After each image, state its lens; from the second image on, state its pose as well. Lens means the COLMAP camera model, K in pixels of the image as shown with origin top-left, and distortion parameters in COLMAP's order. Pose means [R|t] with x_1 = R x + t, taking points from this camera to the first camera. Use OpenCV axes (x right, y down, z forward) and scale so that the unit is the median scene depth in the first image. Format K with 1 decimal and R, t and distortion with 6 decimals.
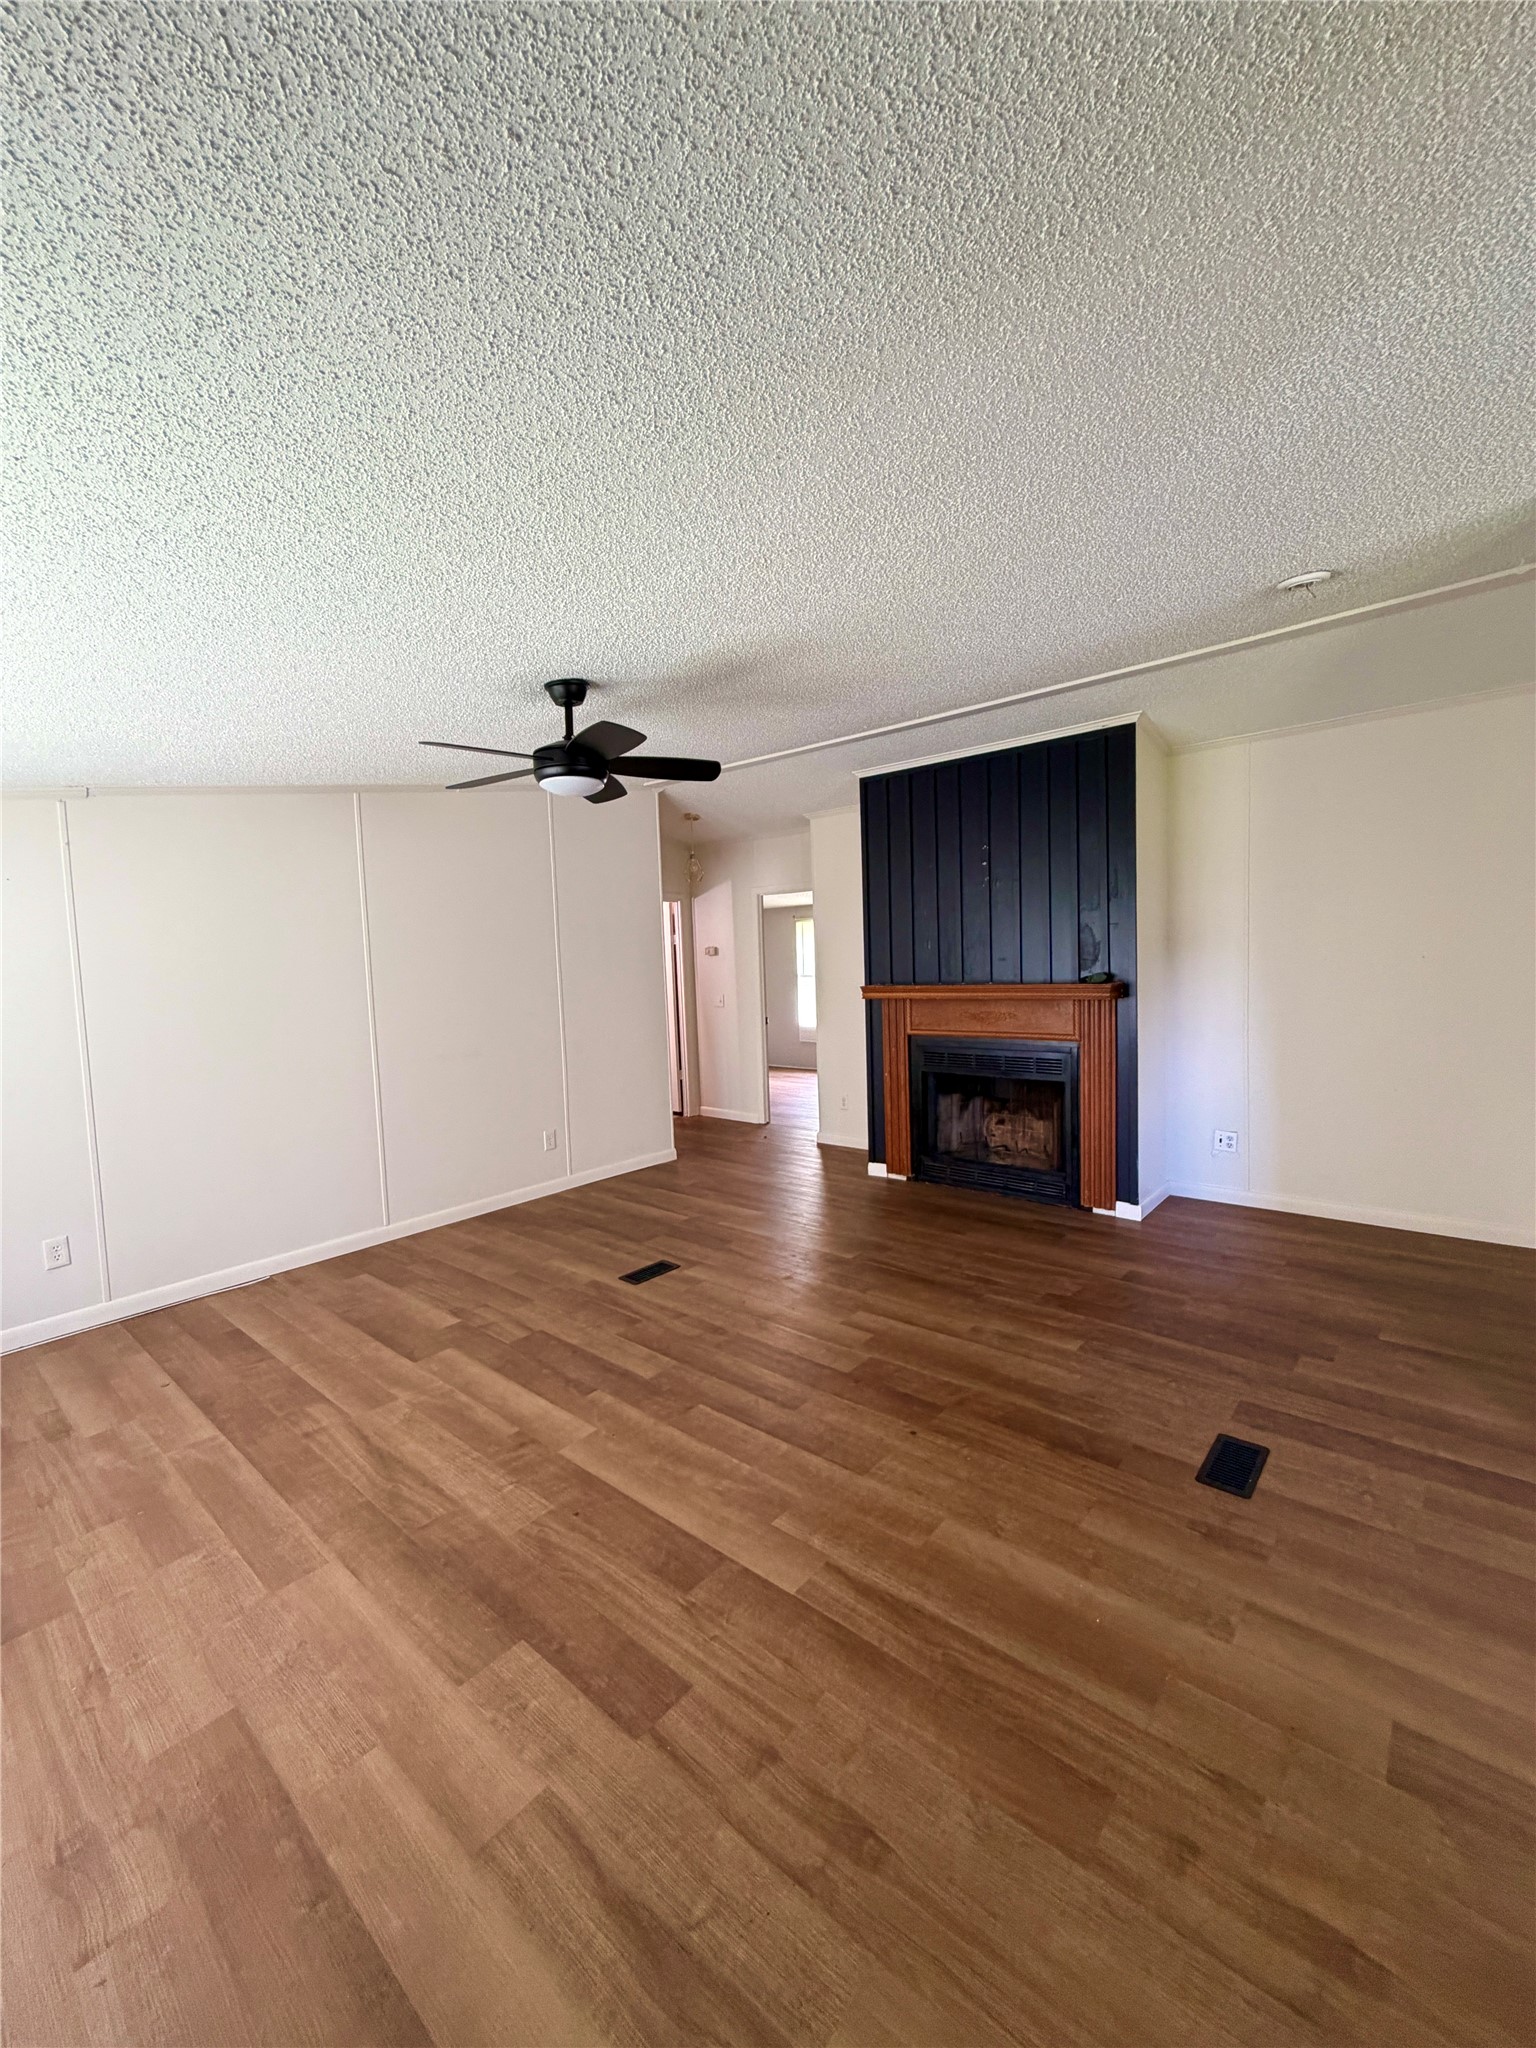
lens RADIAL K [[823.0, 0, 756.3], [0, 823.0, 1023.7], [0, 0, 1]] dist [0.000107, -0.000025]
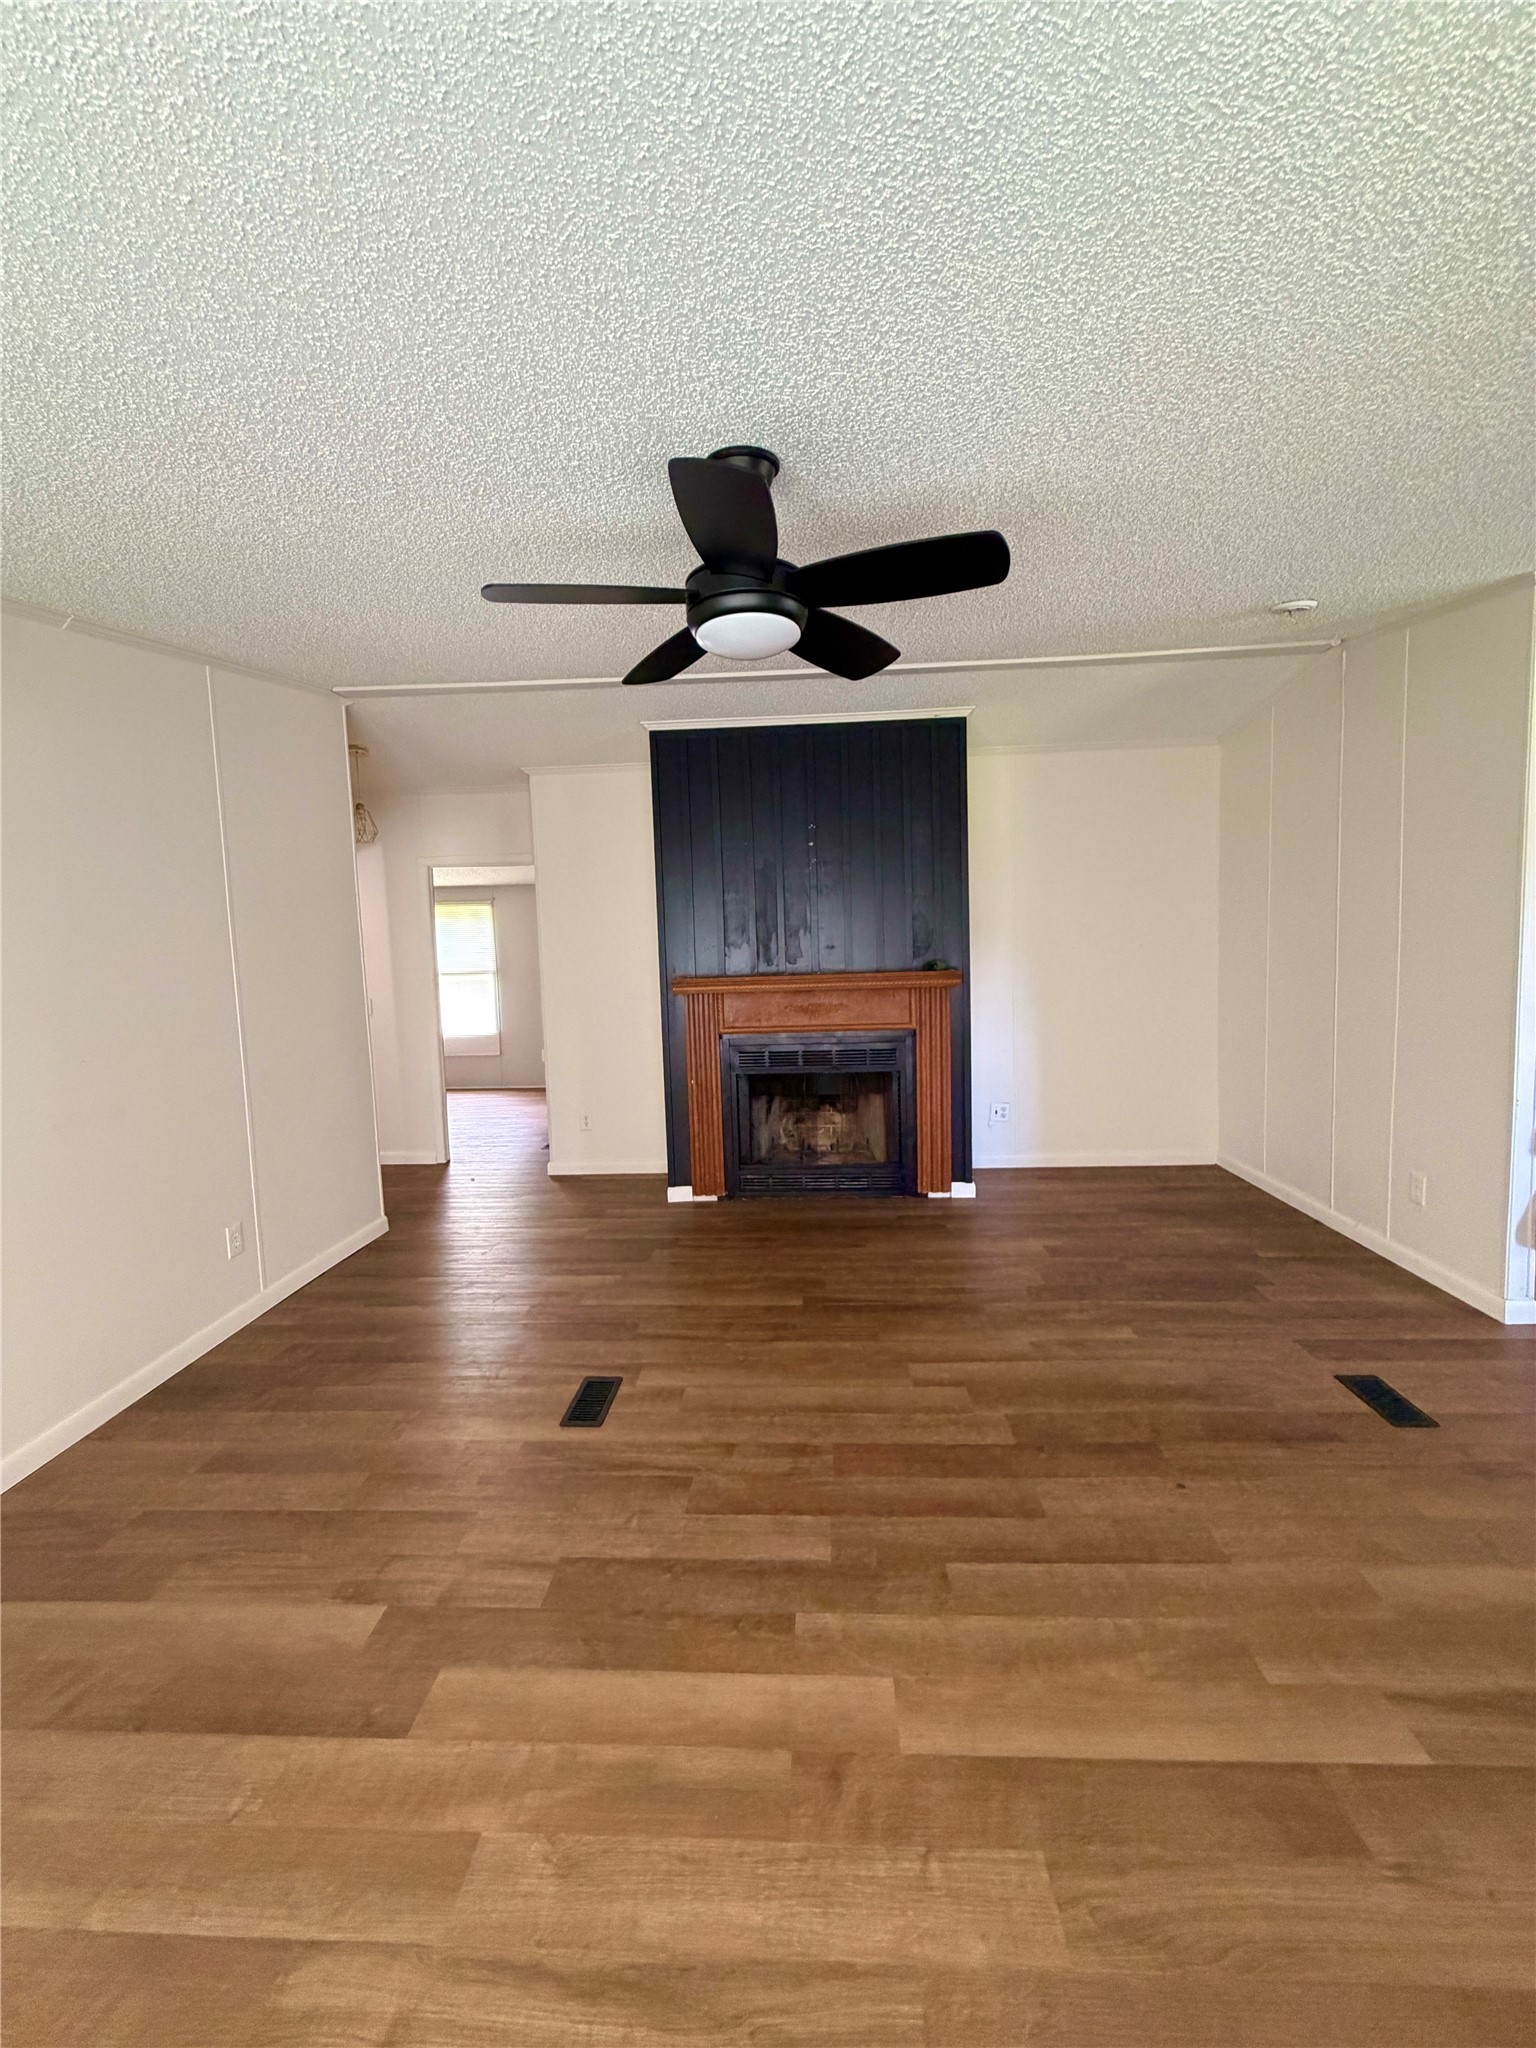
lens RADIAL K [[827.7, 0, 761.8], [0, 827.7, 1017.4], [0, 0, 1]] dist [0.001325, -0.000203]
pose [[0.789812, -0.045266, 0.611677, -0.510355], [0.050828, 0.998673, 0.008274, -0.014444], [-0.611240, 0.024556, 0.791065, 0.444296]]
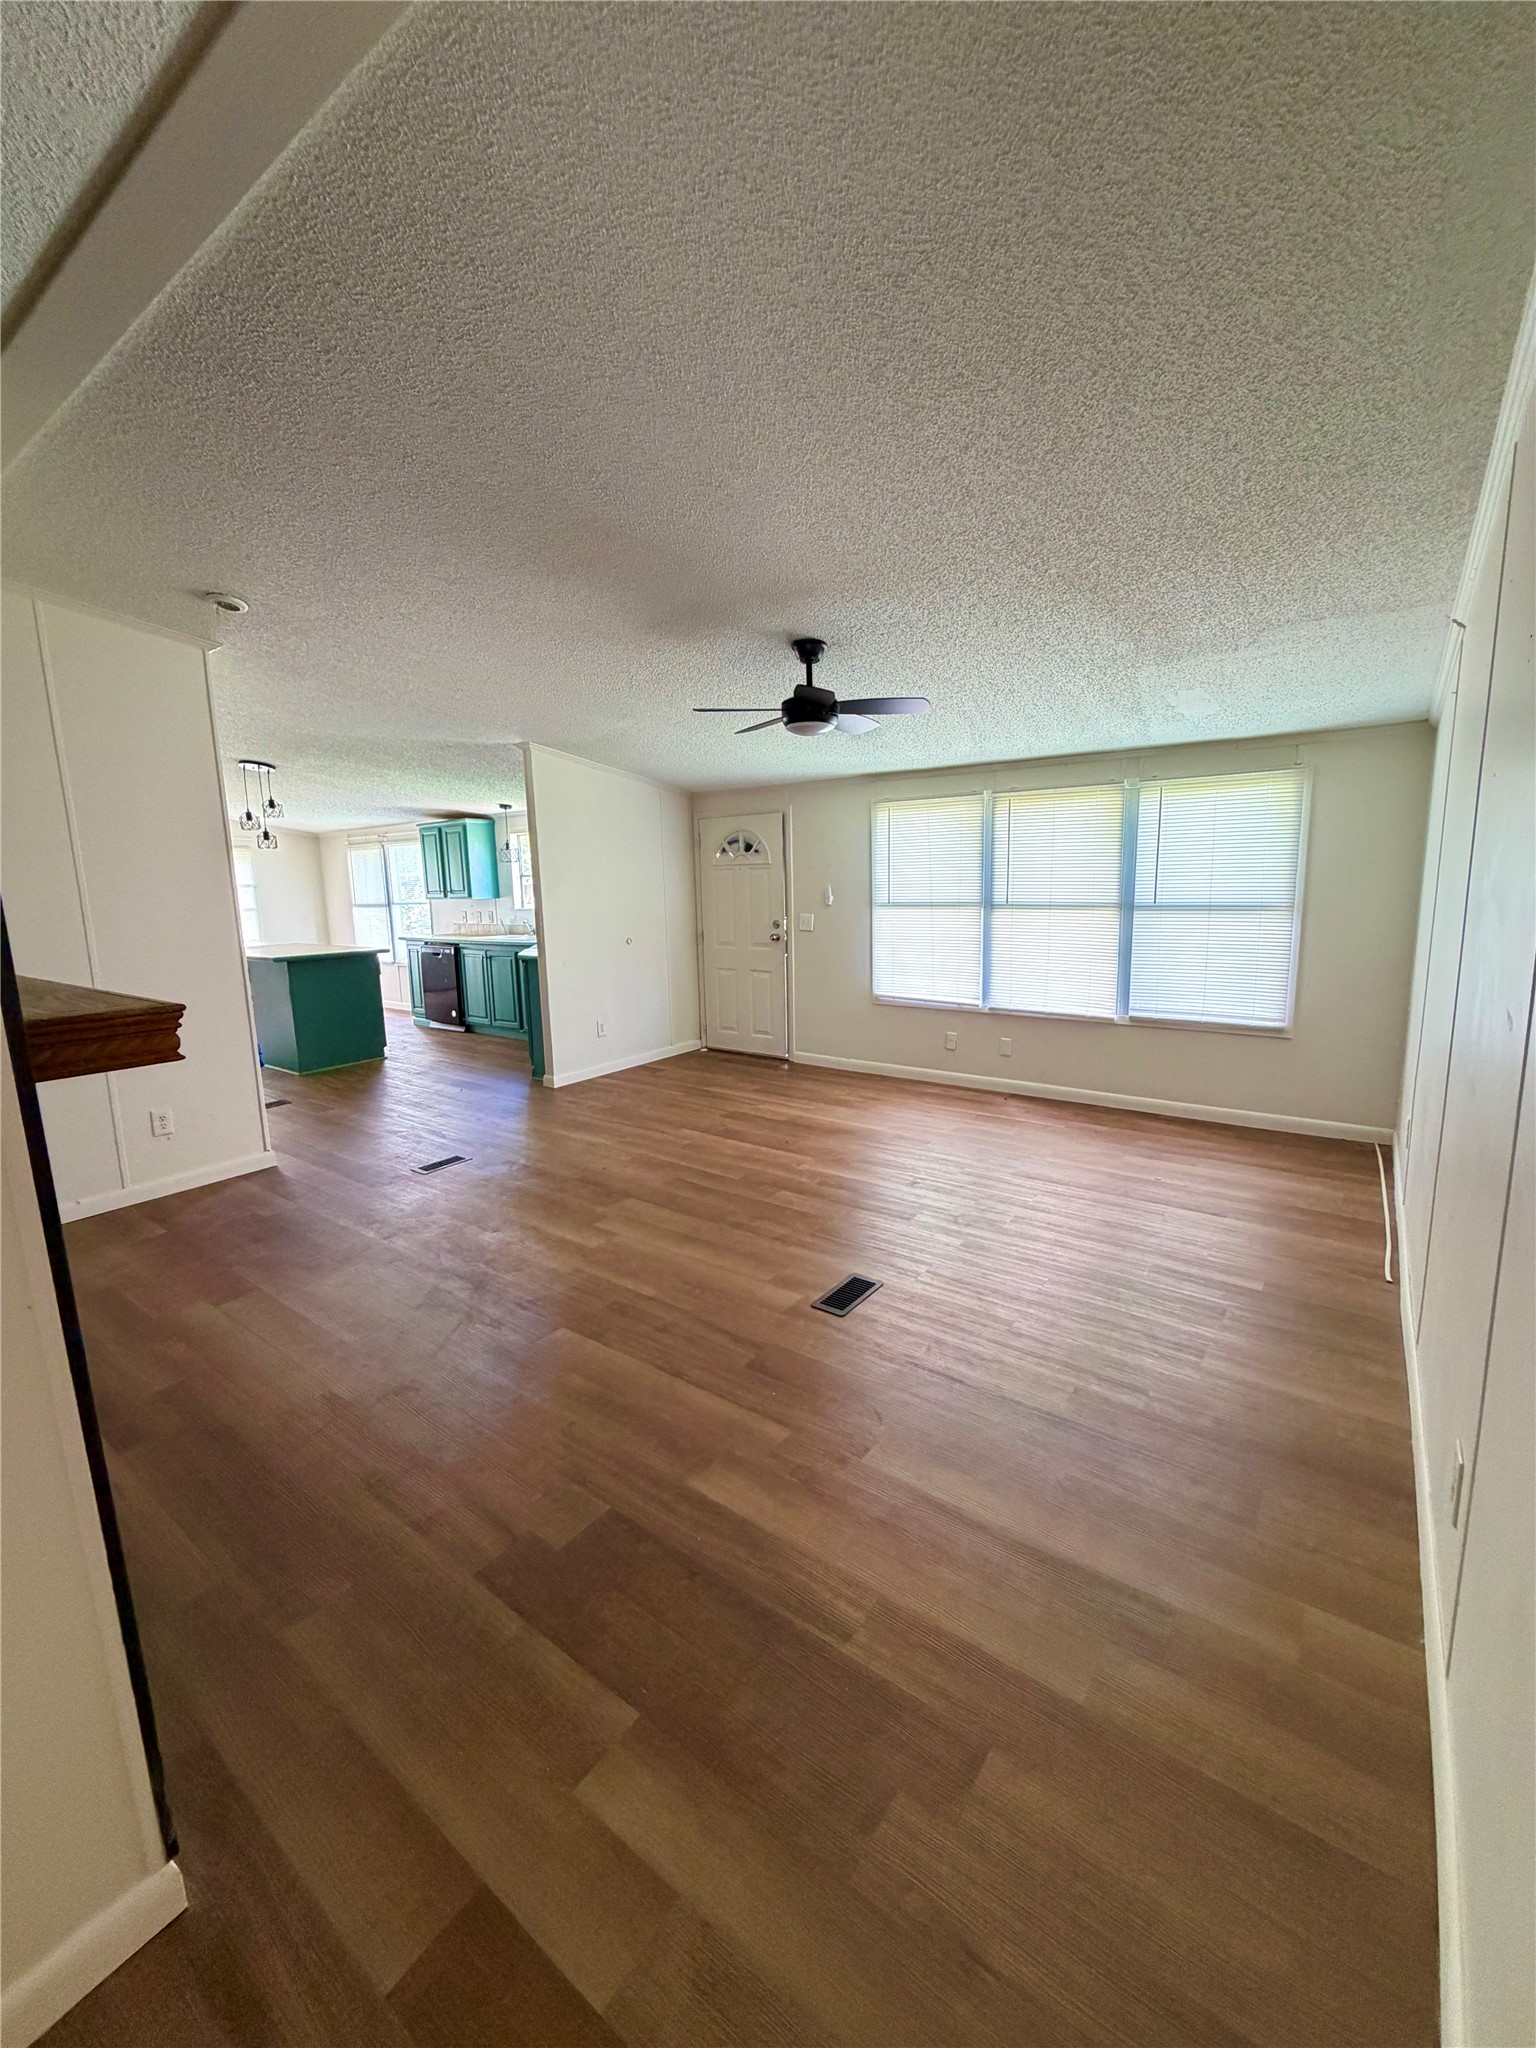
lens RADIAL K [[818.9, 0, 763.4], [0, 818.9, 1002.5], [0, 0, 1]] dist [-0.000388, -0.000069]
pose [[-0.994502, 0.073100, -0.074982, -0.023496], [0.054138, 0.971829, 0.229385, -0.149042], [0.089638, 0.224064, -0.970443, 1.986634]]
